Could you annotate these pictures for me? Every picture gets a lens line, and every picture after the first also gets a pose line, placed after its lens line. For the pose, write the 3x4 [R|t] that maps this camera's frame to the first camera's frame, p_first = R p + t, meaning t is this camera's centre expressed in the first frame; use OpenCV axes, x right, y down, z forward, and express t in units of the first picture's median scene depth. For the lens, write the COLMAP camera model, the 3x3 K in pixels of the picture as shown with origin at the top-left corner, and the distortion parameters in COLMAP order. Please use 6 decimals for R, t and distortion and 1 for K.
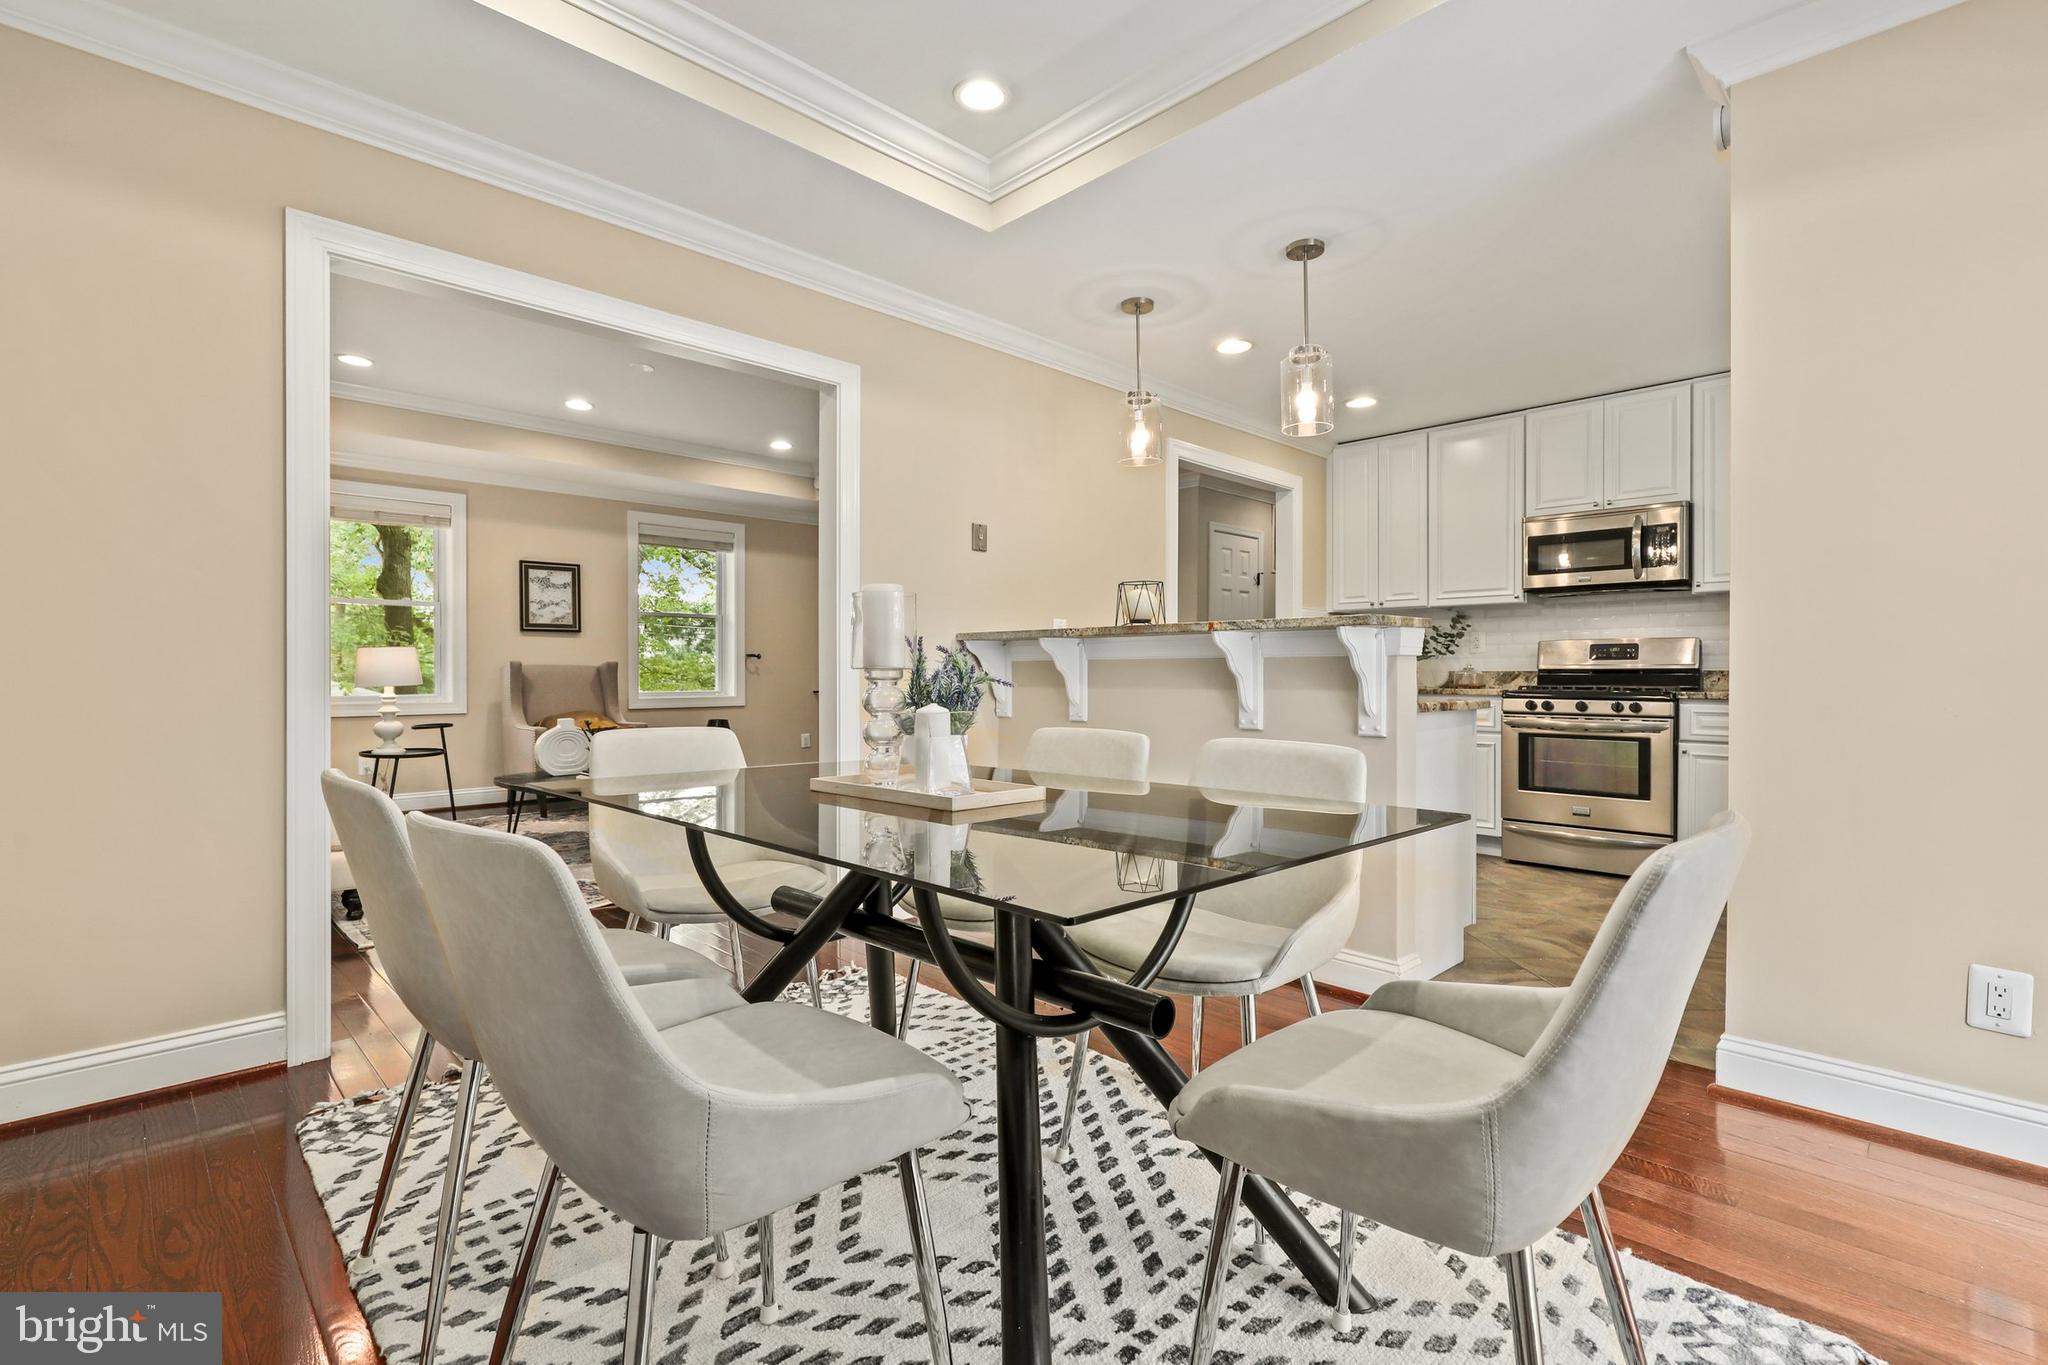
lens RADIAL K [[942.9, 0, 1027.7], [0, 942.9, 678.0], [0, 0, 1]] dist [0.003164, 0.000843]
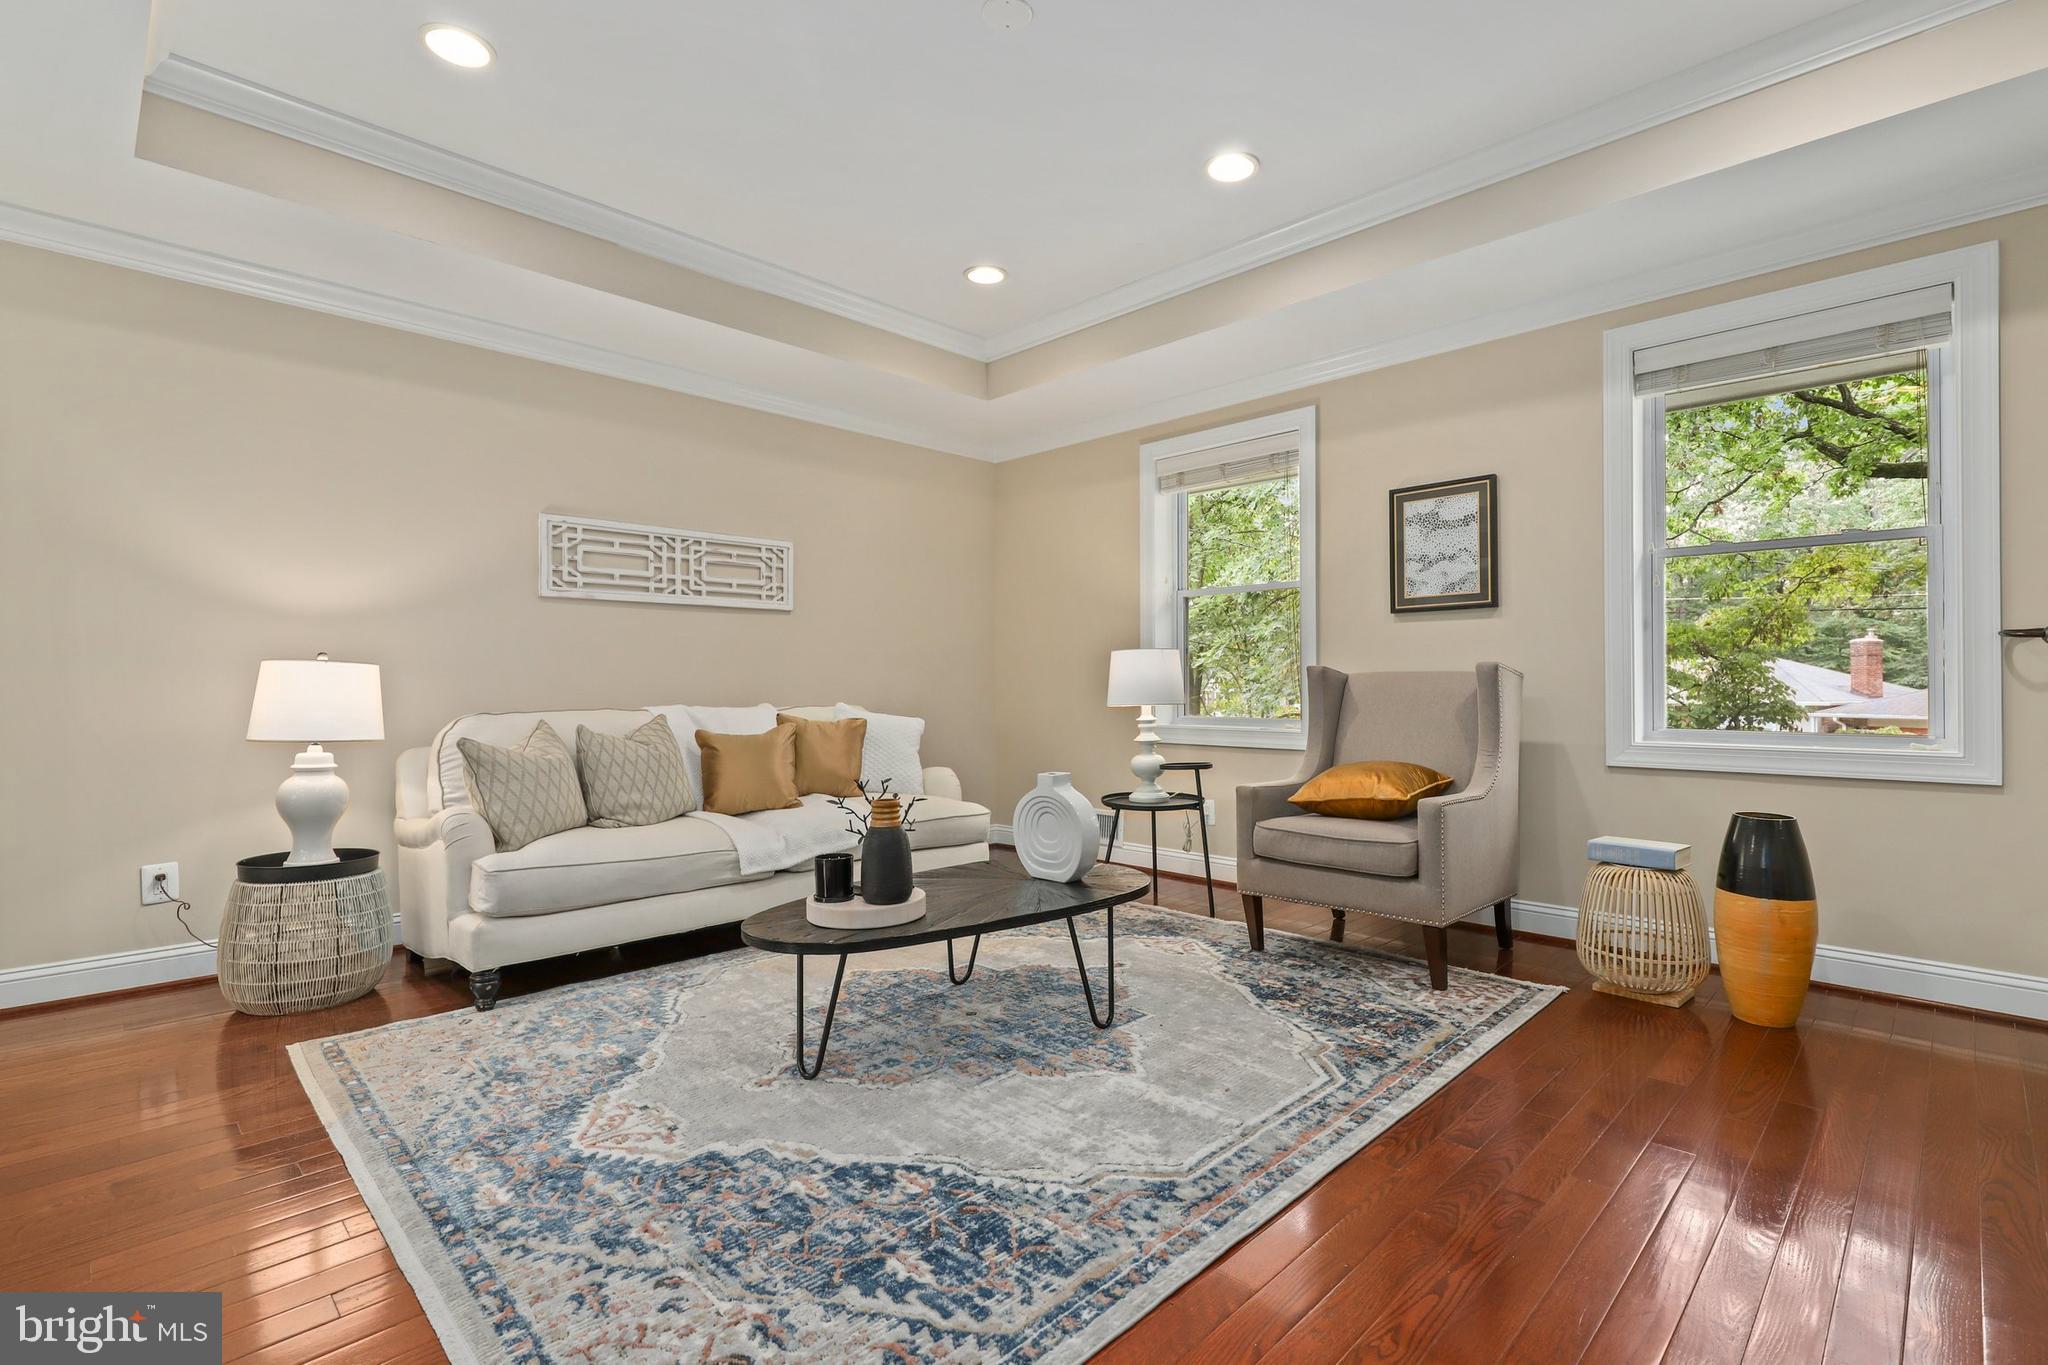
lens RADIAL K [[942.9, 0, 1031.6], [0, 942.9, 673.8], [0, 0, 1]] dist [0.003164, 0.000843]
pose [[0.010334, -0.013072, -0.999861, 0.046297], [-0.006046, 0.999895, -0.013135, -0.005067], [0.999928, 0.006181, 0.010254, 1.031345]]
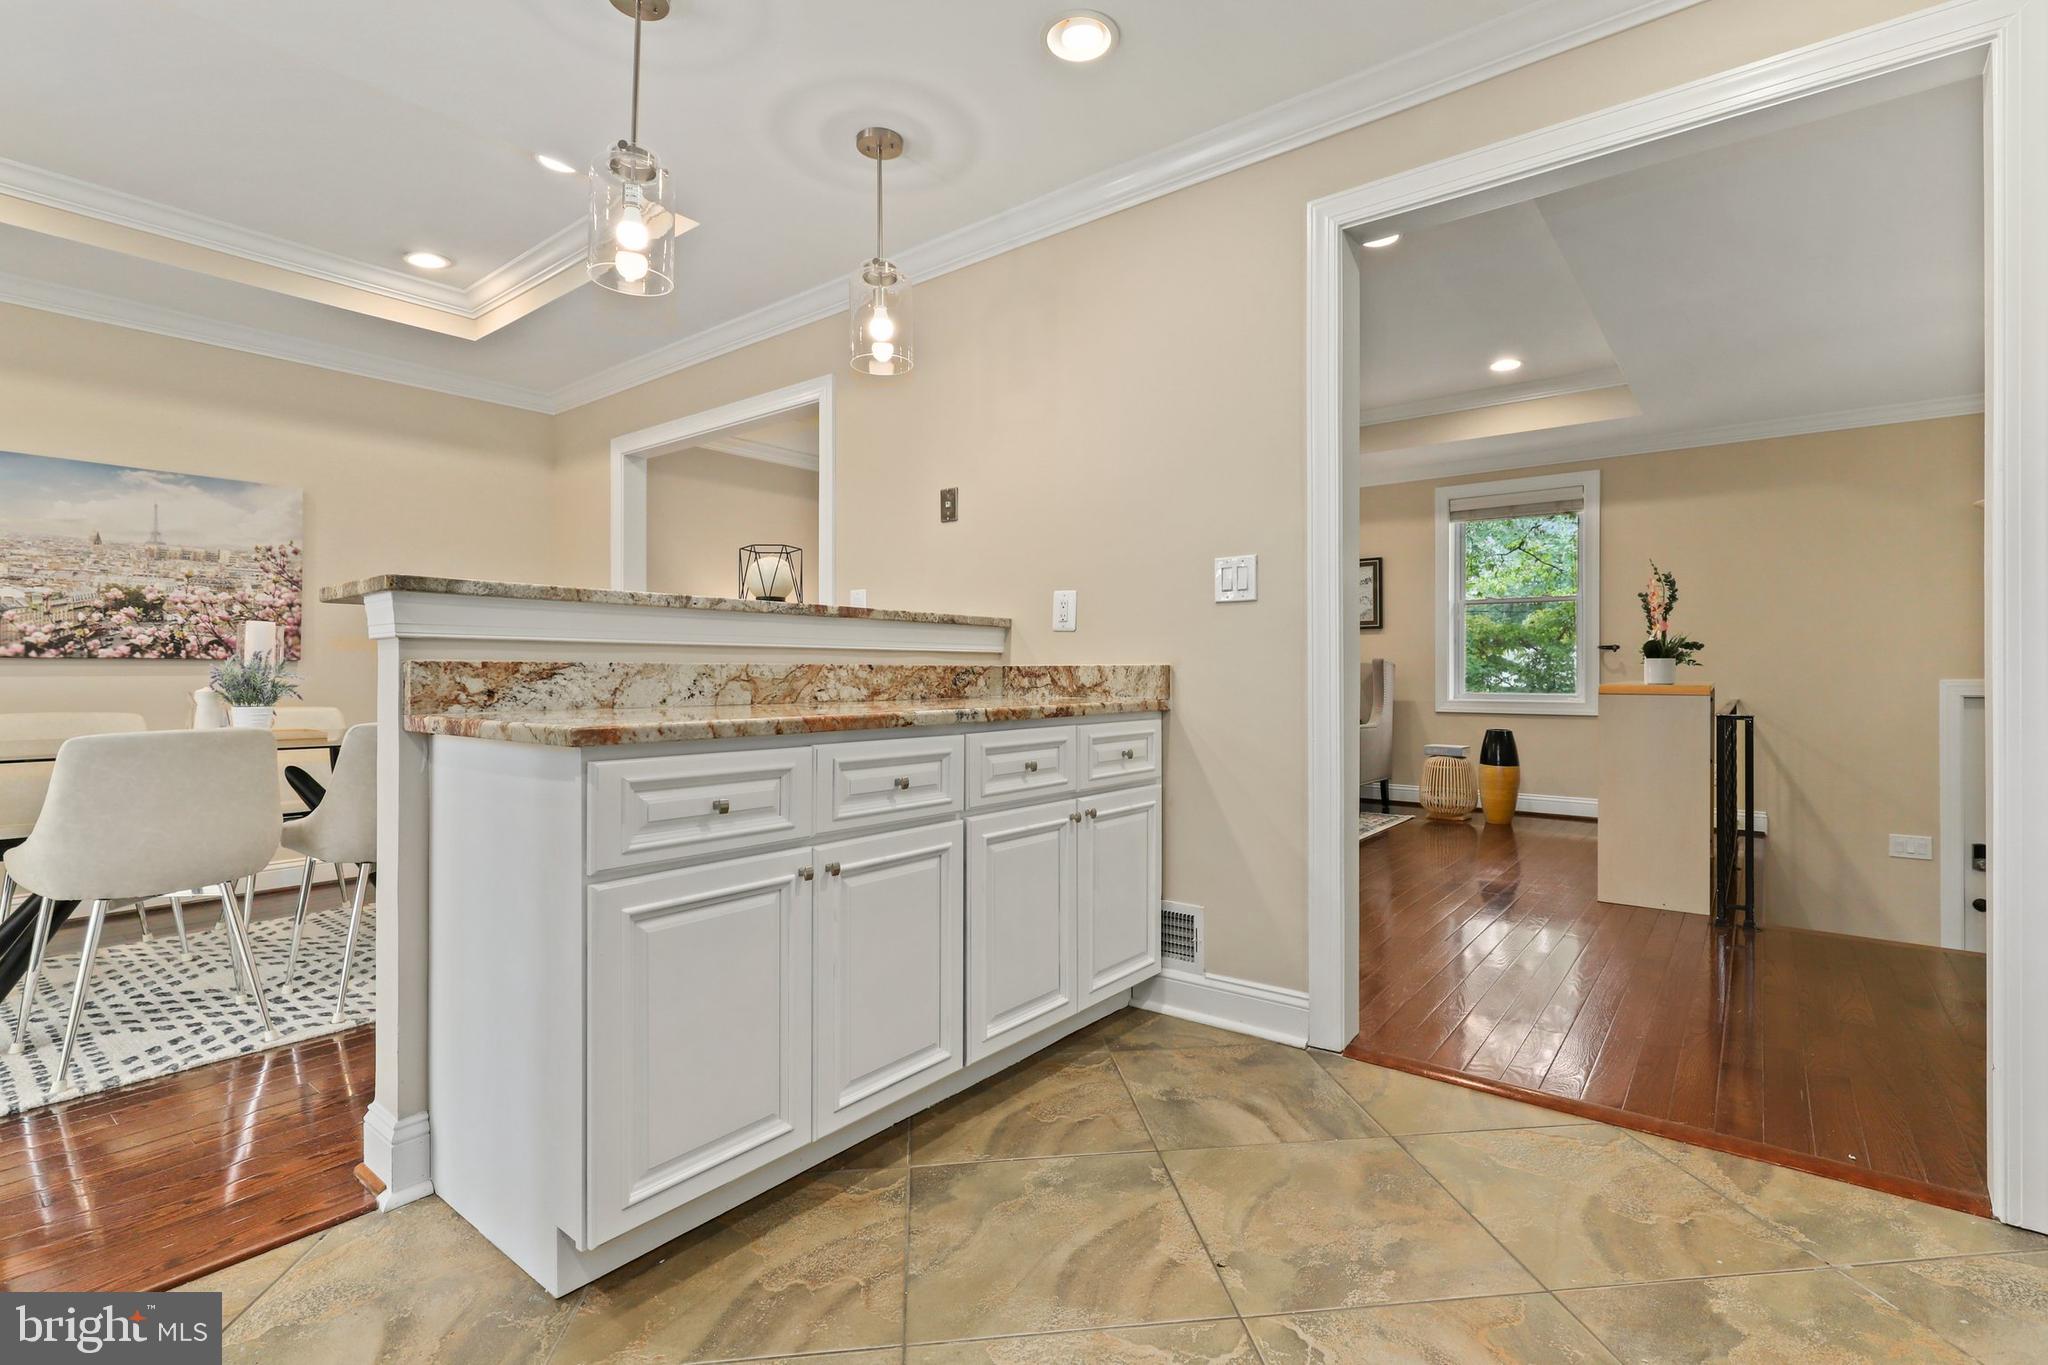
lens RADIAL K [[942.9, 0, 1026.3], [0, 942.9, 667.0], [0, 0, 1]] dist [0.003164, 0.000843]
pose [[0.121741, -0.005674, -0.992546, 0.591672], [-0.007263, 0.999952, -0.006607, -0.000428], [0.992535, 0.008013, 0.121694, 0.733315]]
